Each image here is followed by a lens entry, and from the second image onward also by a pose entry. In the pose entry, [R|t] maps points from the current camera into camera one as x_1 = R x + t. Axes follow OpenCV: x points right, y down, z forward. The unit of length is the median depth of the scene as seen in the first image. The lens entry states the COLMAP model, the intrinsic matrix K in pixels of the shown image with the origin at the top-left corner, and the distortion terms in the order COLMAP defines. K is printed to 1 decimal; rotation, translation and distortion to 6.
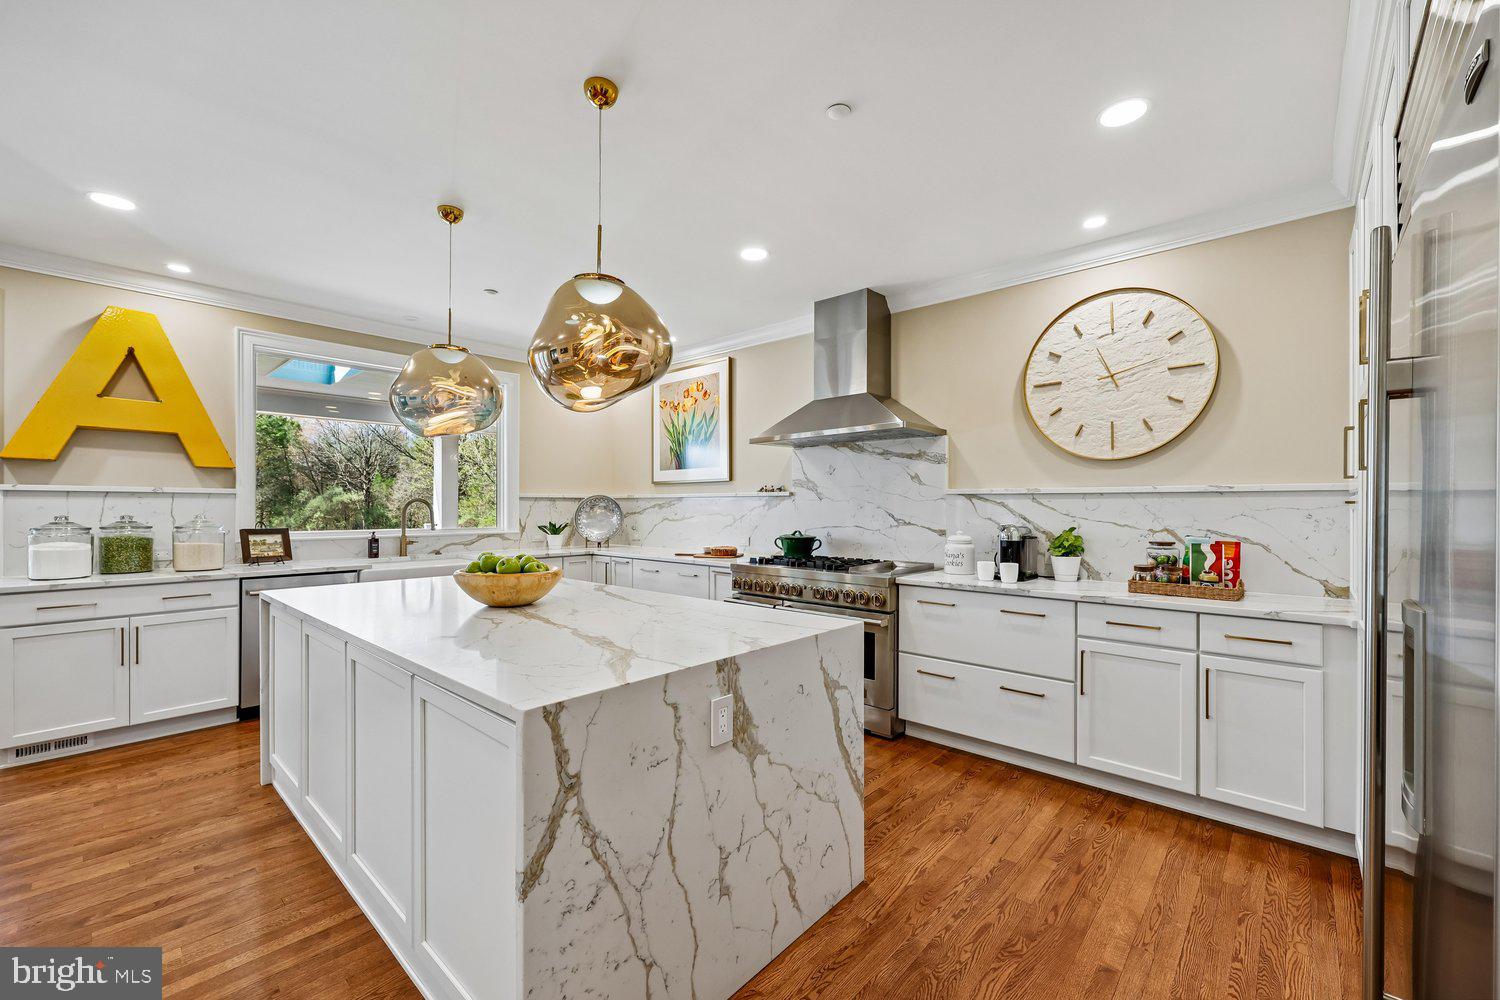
lens RADIAL K [[604.2, 0, 762.2], [0, 604.2, 505.2], [0, 0, 1]] dist [-0.003617, 0.000307]
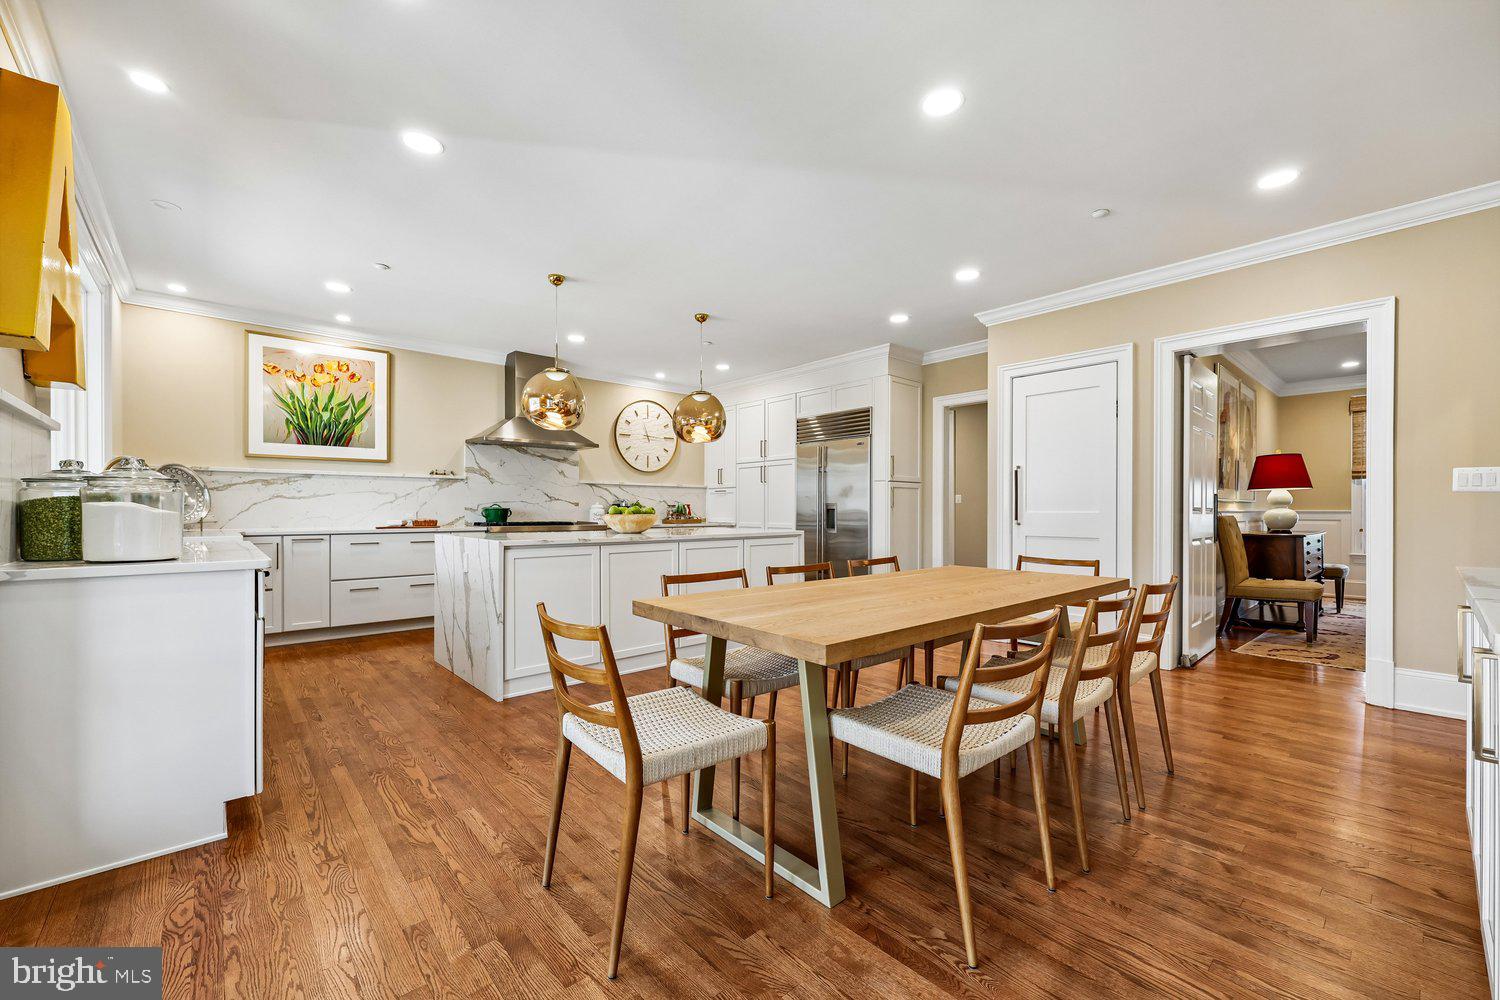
lens RADIAL K [[604.2, 0, 755.4], [0, 604.2, 509.6], [0, 0, 1]] dist [-0.003617, 0.000307]
pose [[0.115987, -0.001114, 0.993250, -1.548519], [-0.003614, 0.999992, 0.001544, 0.061057], [-0.993244, -0.003769, 0.115982, 0.274631]]
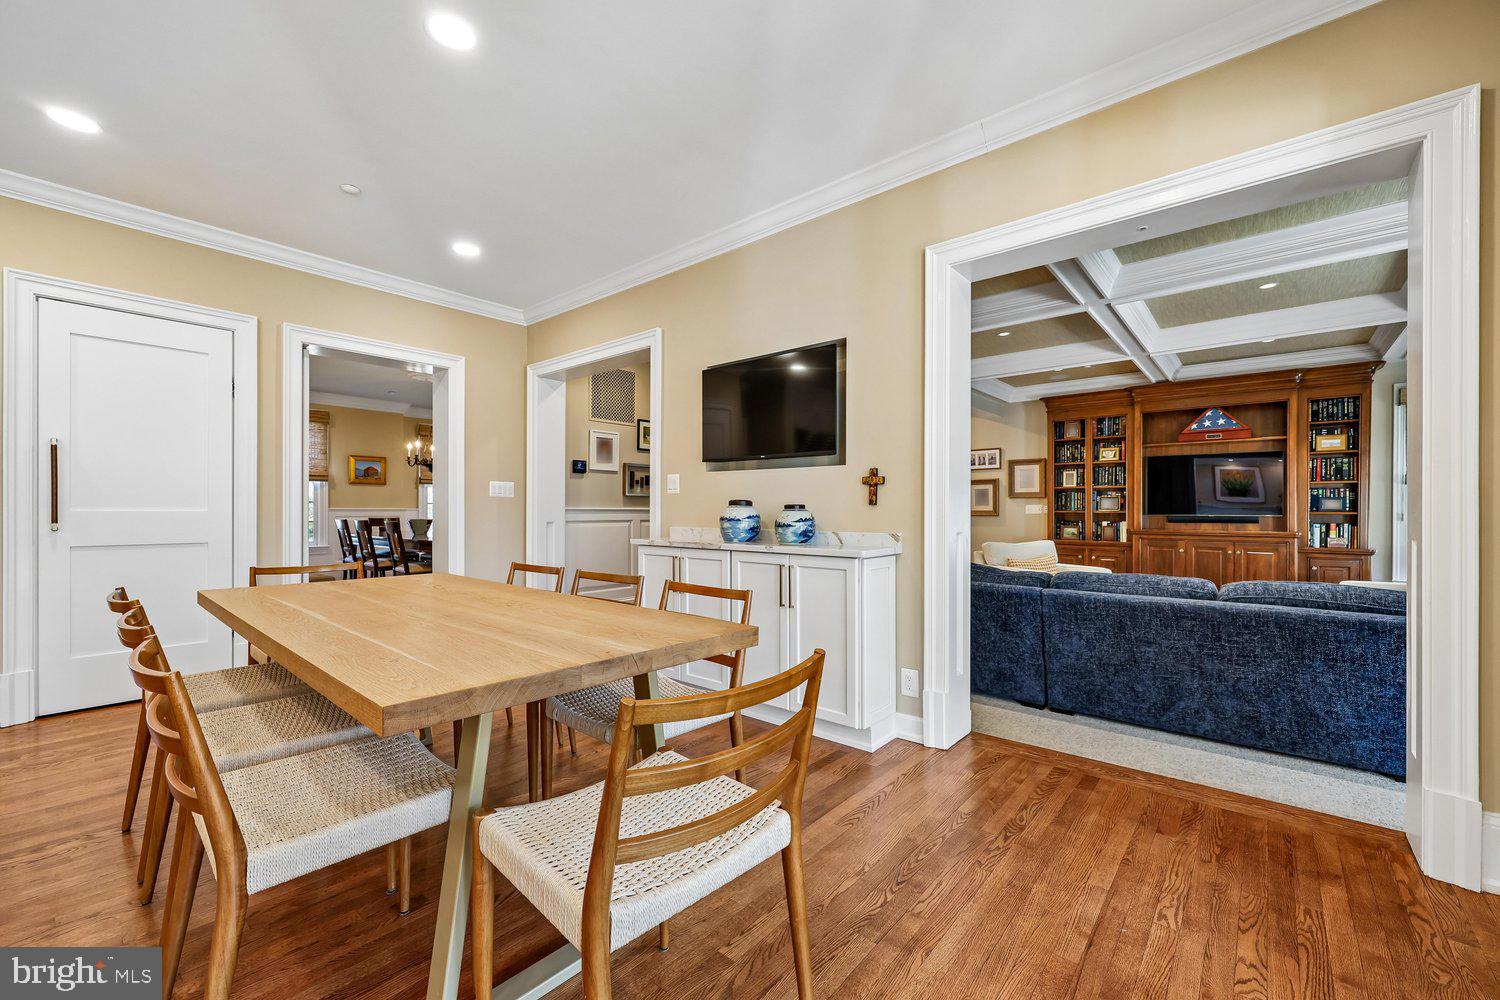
lens RADIAL K [[604.2, 0, 762.2], [0, 604.2, 509.5], [0, 0, 1]] dist [-0.003617, 0.000307]
pose [[-0.999545, -0.005400, -0.029690, -1.128691], [-0.005300, 0.999980, -0.003424, 0.062400], [0.029708, -0.003265, -0.999553, 0.740311]]
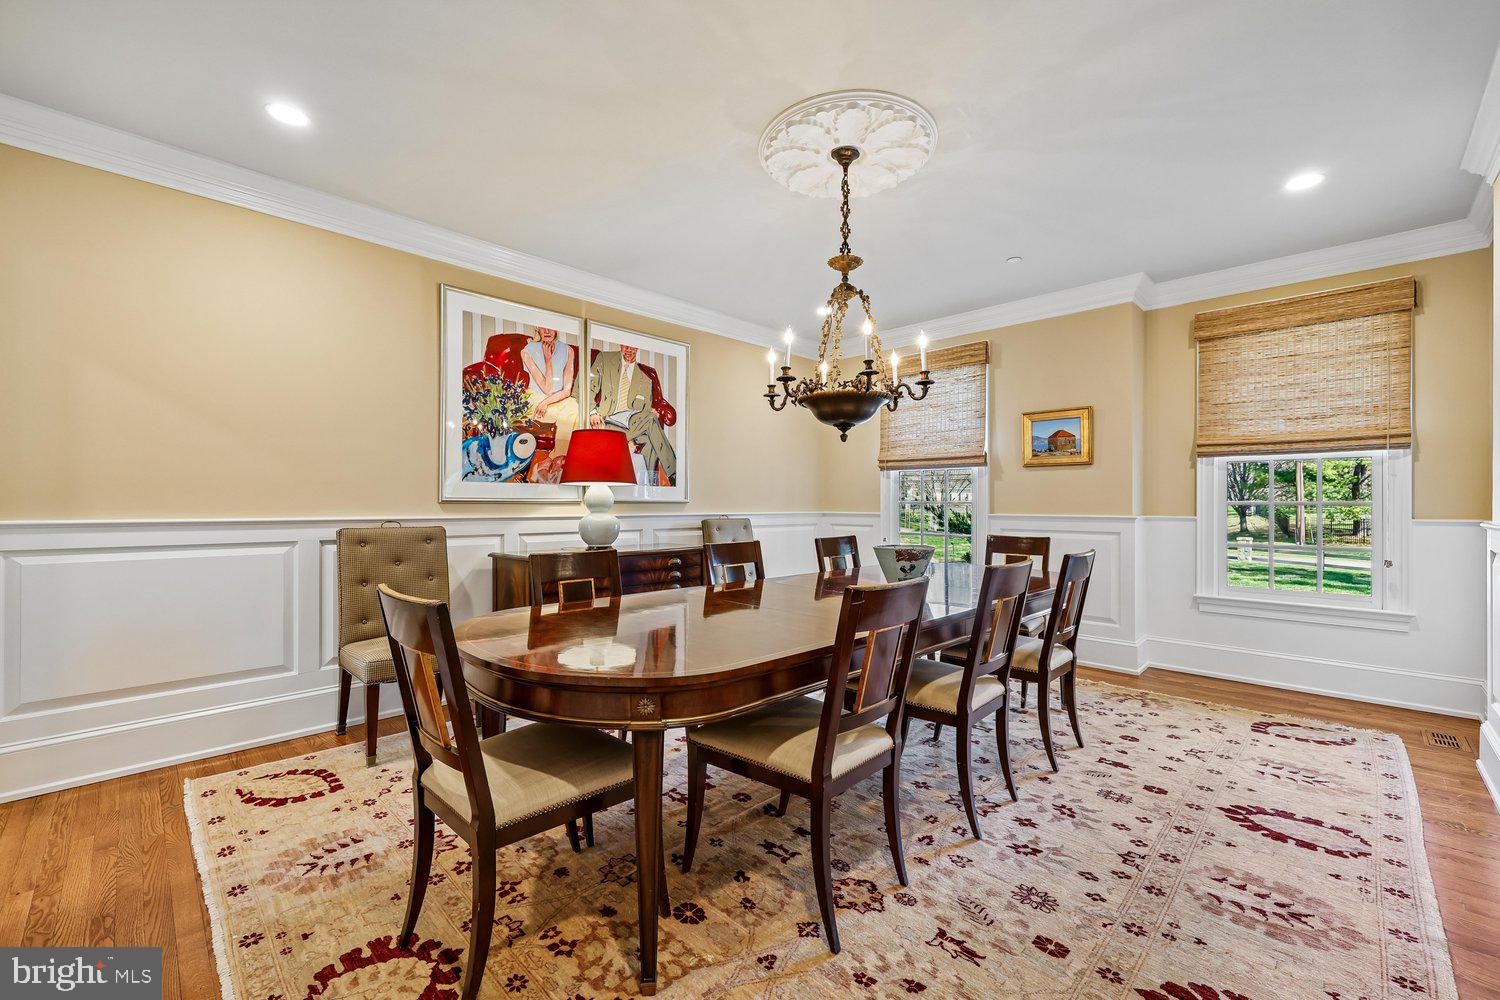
lens RADIAL K [[604.2, 0, 744.5], [0, 604.2, 498.0], [0, 0, 1]] dist [-0.003617, 0.000307]
pose [[0.046582, 0.008193, 0.998881, -0.840831], [-0.003984, 0.999960, -0.008016, 0.036655], [-0.998907, -0.003606, 0.046613, -1.233971]]
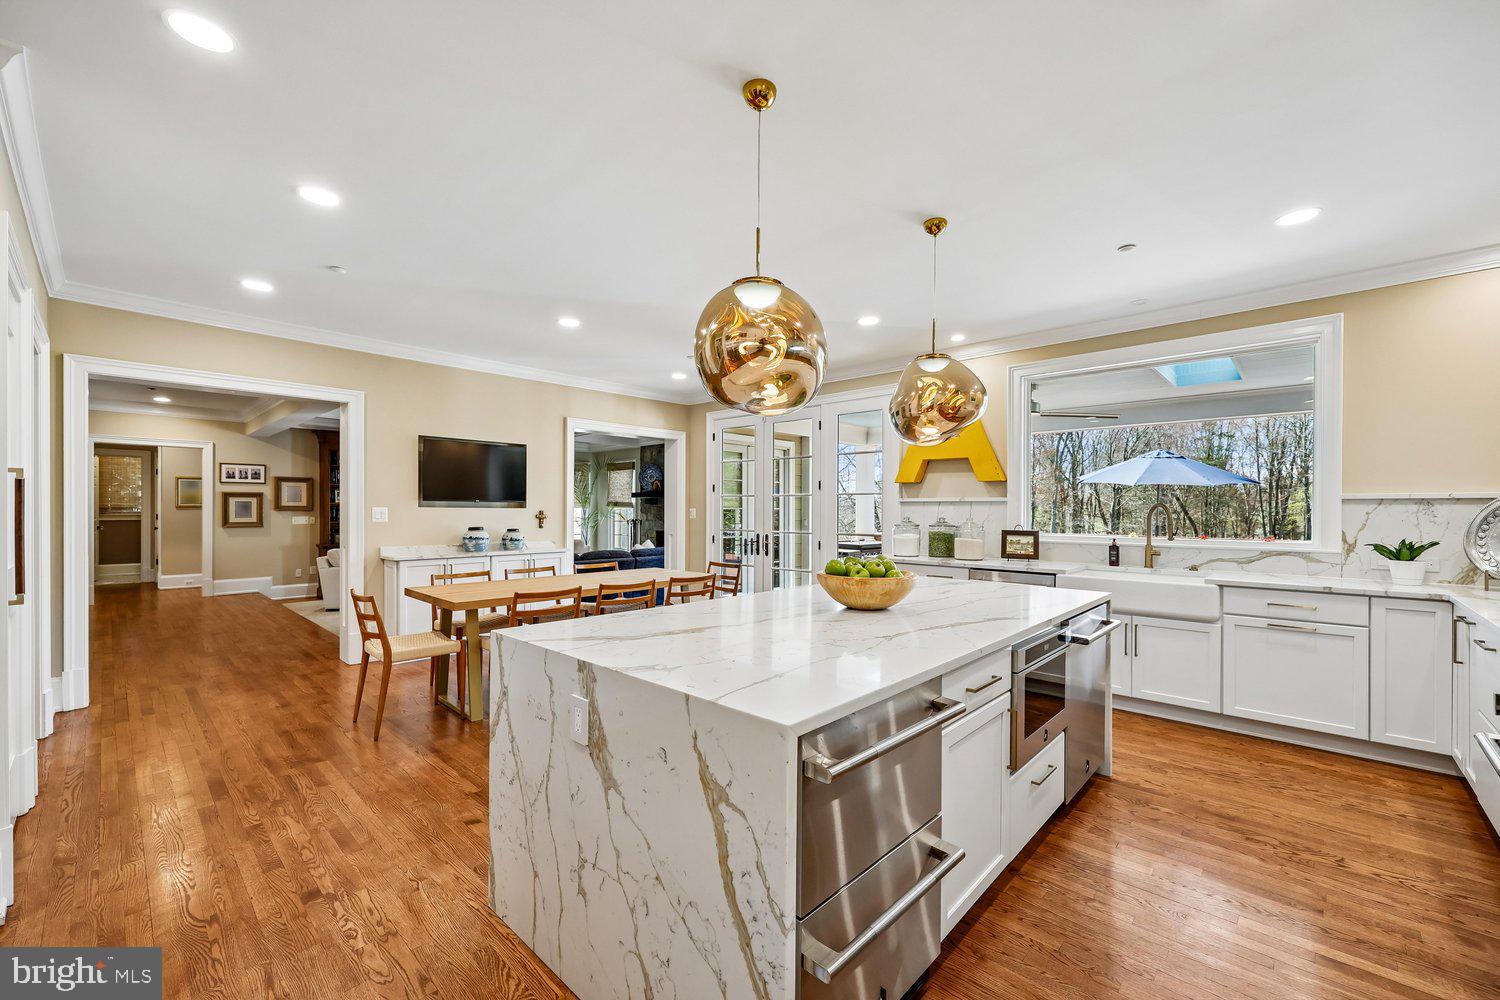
lens RADIAL K [[604.2, 0, 757.5], [0, 604.2, 509.0], [0, 0, 1]] dist [-0.003617, 0.000307]
pose [[-0.022629, -0.003022, -0.999739, 0.418624], [-0.002327, 0.999993, -0.002970, 0.001635], [0.999741, 0.002260, -0.022636, 0.586364]]
